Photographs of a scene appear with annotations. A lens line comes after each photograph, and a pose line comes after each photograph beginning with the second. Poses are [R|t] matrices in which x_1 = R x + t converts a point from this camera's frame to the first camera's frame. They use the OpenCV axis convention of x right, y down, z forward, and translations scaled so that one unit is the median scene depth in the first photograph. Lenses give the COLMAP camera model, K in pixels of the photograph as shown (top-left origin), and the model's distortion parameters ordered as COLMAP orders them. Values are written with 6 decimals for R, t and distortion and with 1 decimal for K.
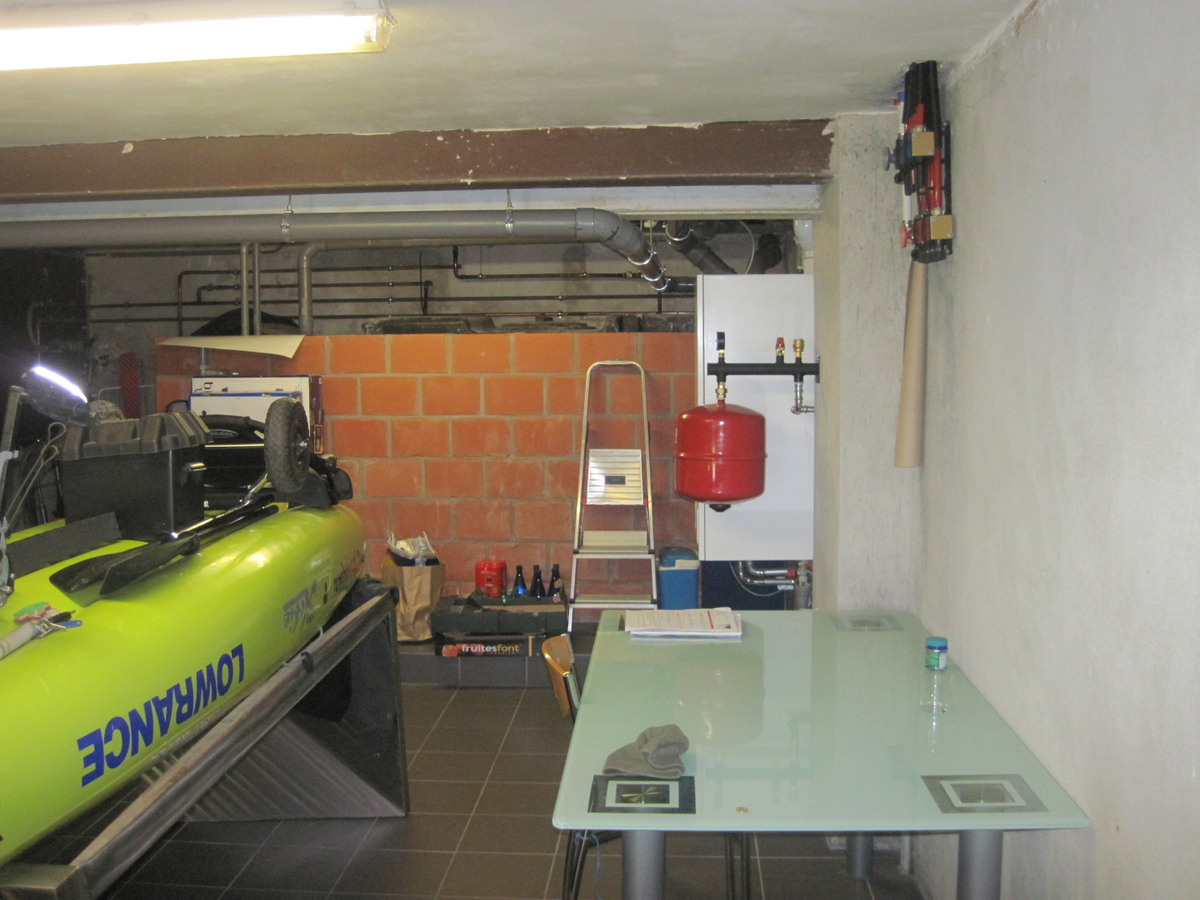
lens RADIAL K [[1241.7, 0, 600.0], [0, 1241.7, 450.0], [0, 0, 1]] dist [-0.196169, 0.133422]
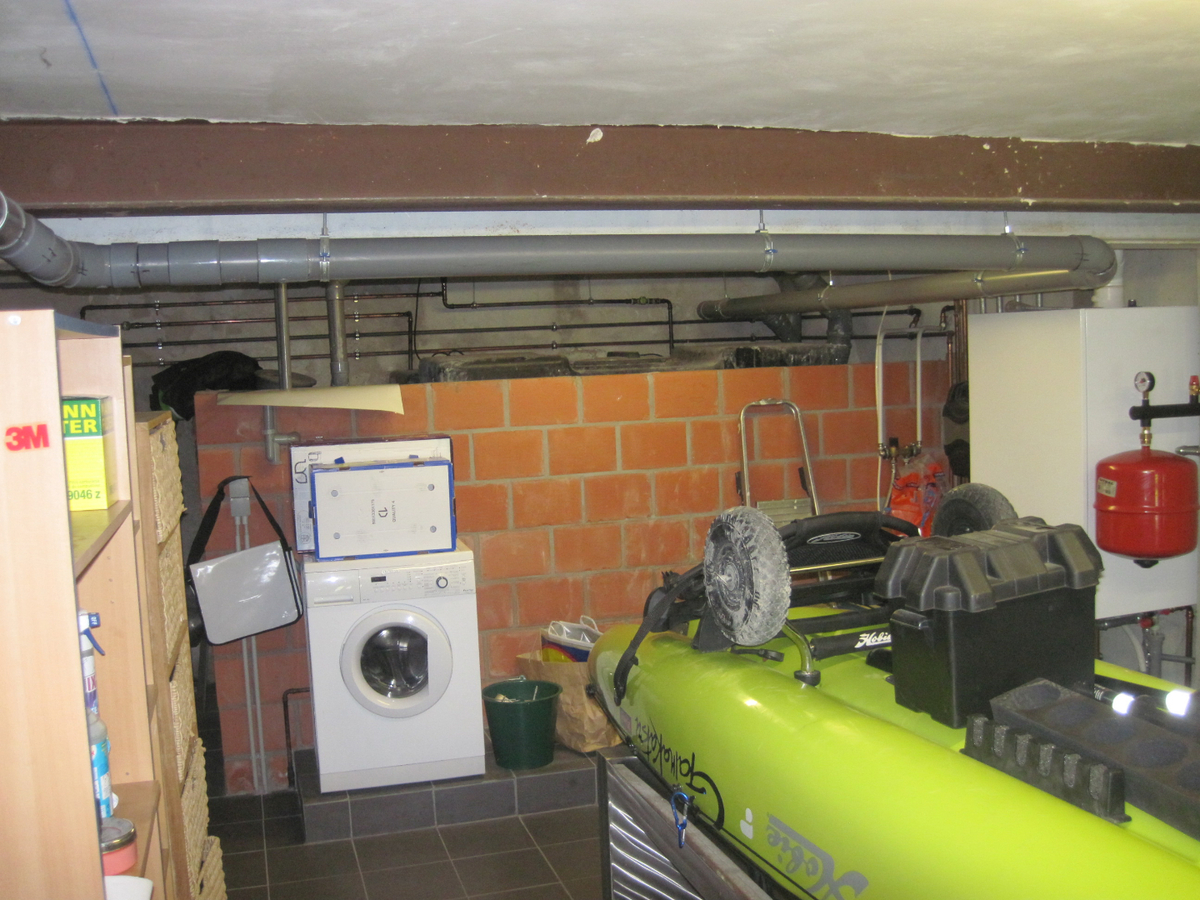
lens RADIAL K [[1241.7, 0, 600.0], [0, 1241.7, 450.0], [0, 0, 1]] dist [-0.196169, 0.133422]
pose [[0.941490, -0.060352, 0.331593, -0.388457], [0.064303, 0.997930, -0.000946, -0.042295], [-0.330850, 0.022213, 0.943422, 0.202170]]
